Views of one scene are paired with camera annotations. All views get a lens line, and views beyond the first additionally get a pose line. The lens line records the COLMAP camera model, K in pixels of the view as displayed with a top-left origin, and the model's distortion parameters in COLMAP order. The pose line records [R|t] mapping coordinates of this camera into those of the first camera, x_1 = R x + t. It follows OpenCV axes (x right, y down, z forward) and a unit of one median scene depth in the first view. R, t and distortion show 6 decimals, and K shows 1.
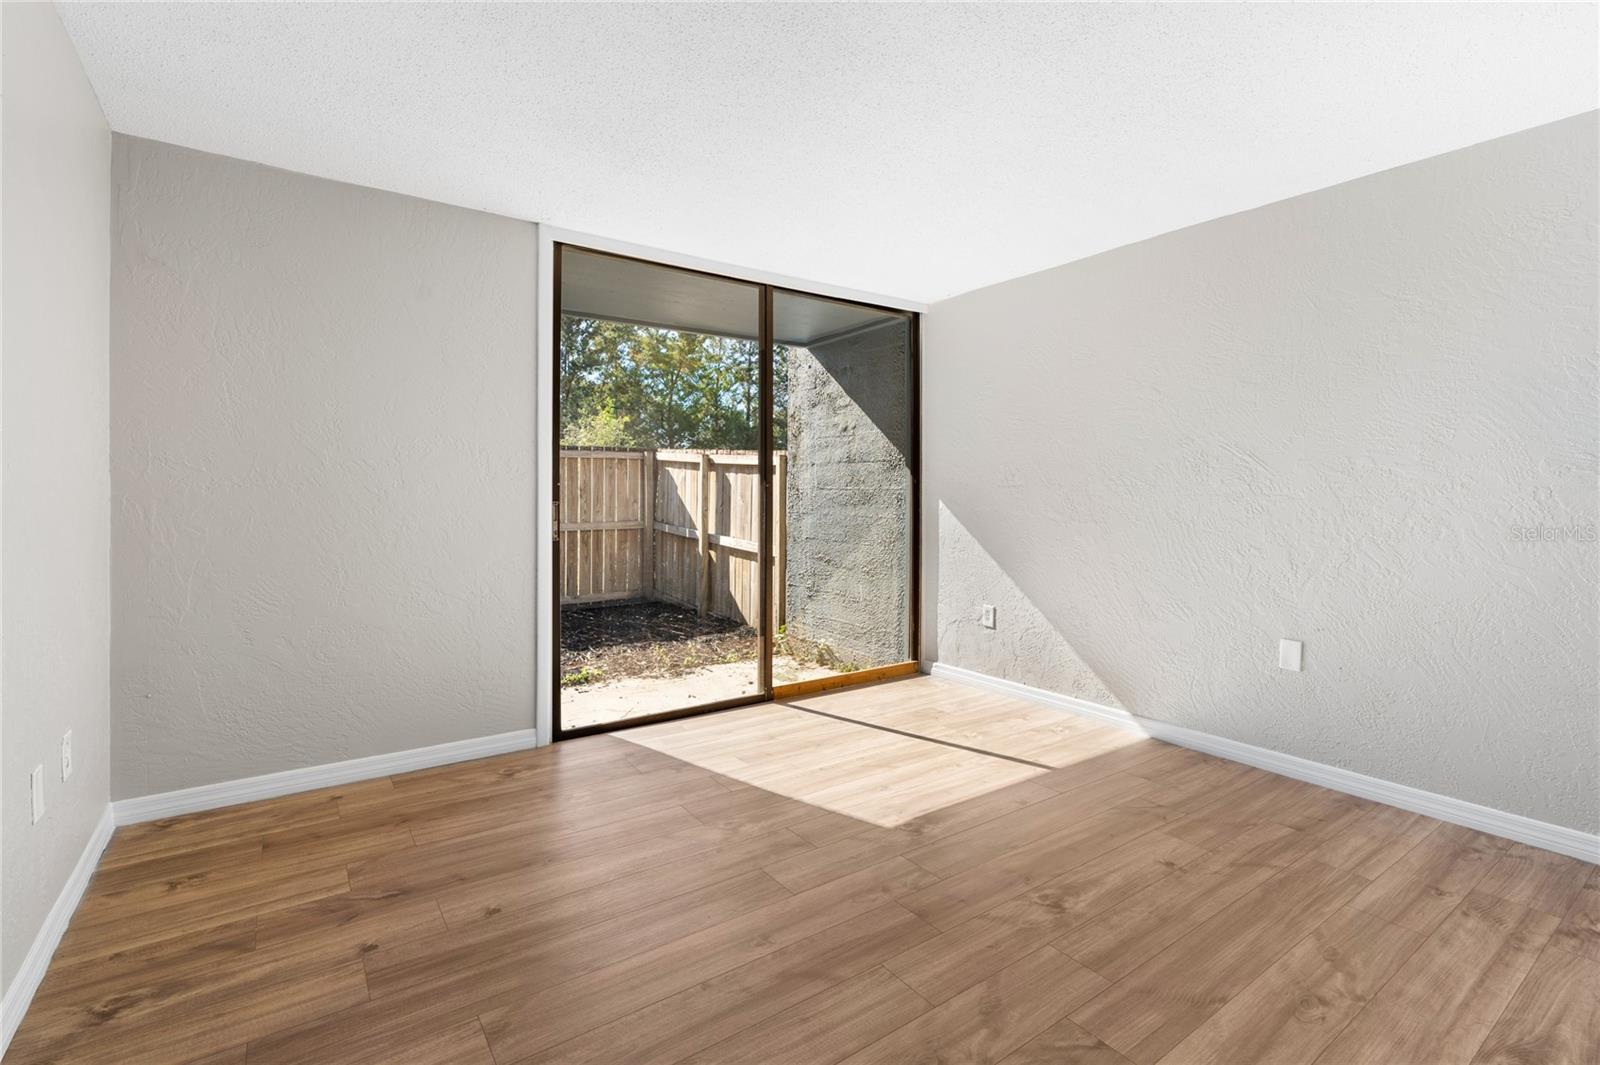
lens RADIAL K [[729.4, 0, 799.5], [0, 729.4, 523.8], [0, 0, 1]] dist [-0.001763, 0.001037]
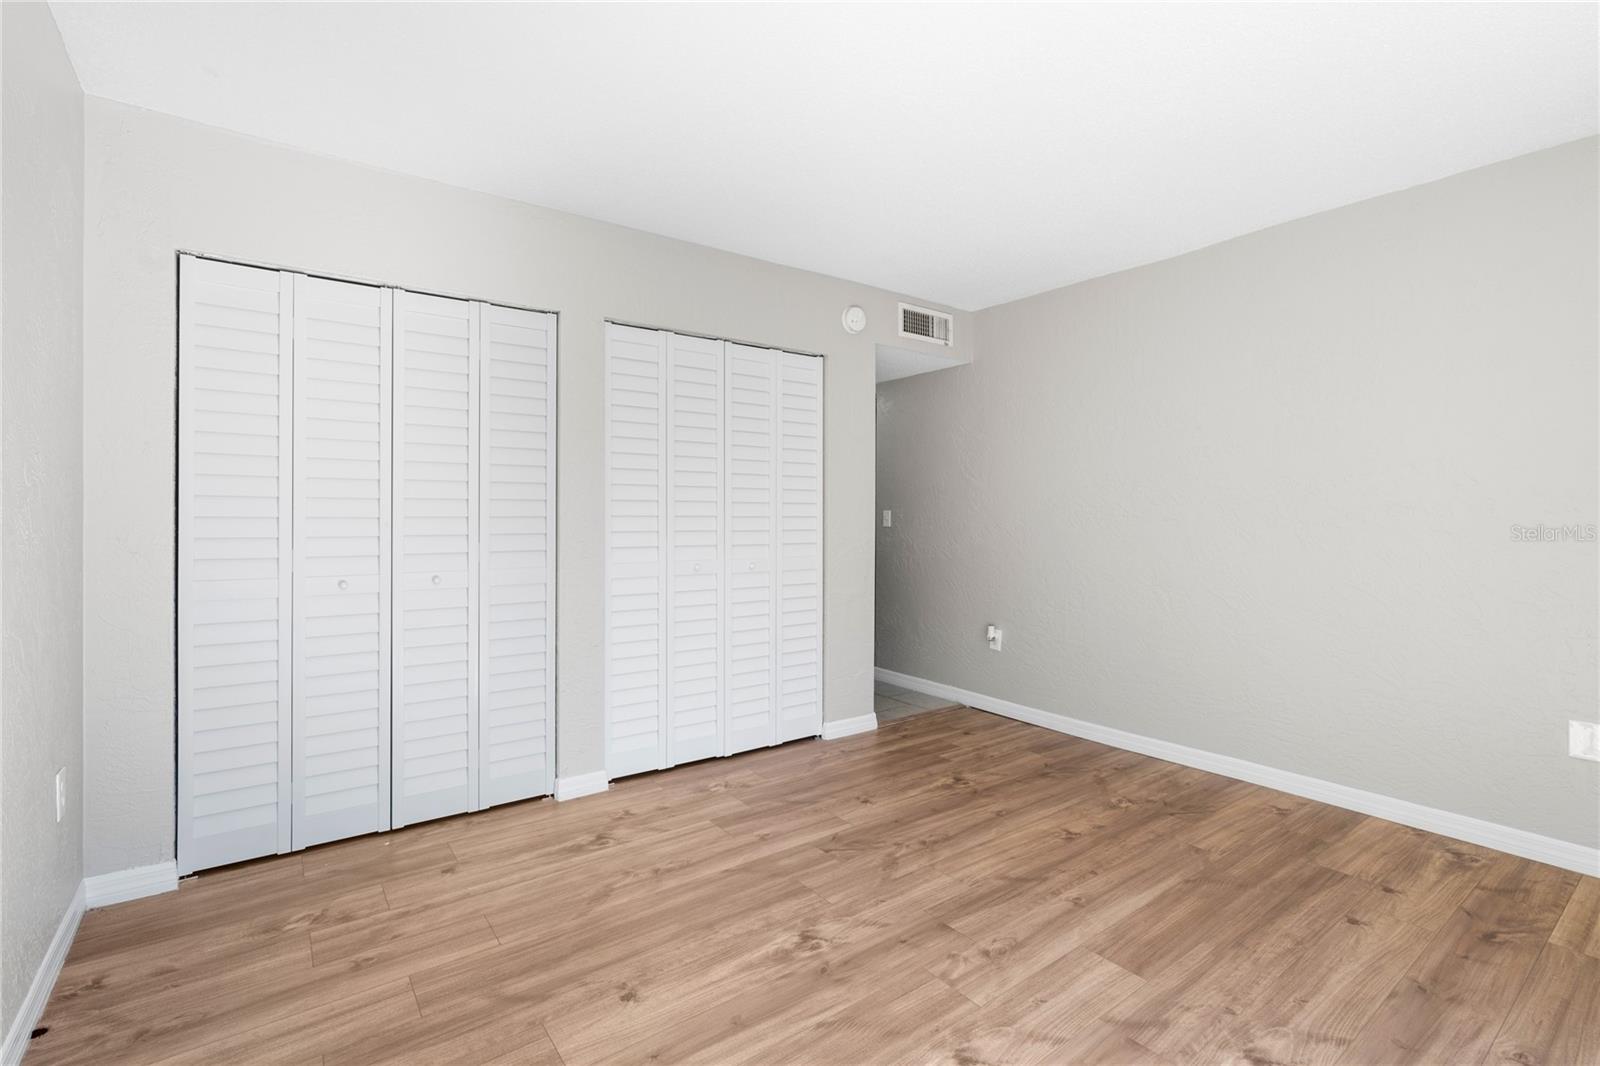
lens RADIAL K [[729.4, 0, 799.5], [0, 729.4, 523.6], [0, 0, 1]] dist [-0.001763, 0.001037]
pose [[-0.999649, -0.008145, -0.025207, 0.430021], [-0.009518, 0.998450, 0.054834, -0.089791], [0.024721, 0.055055, -0.998177, 2.133988]]
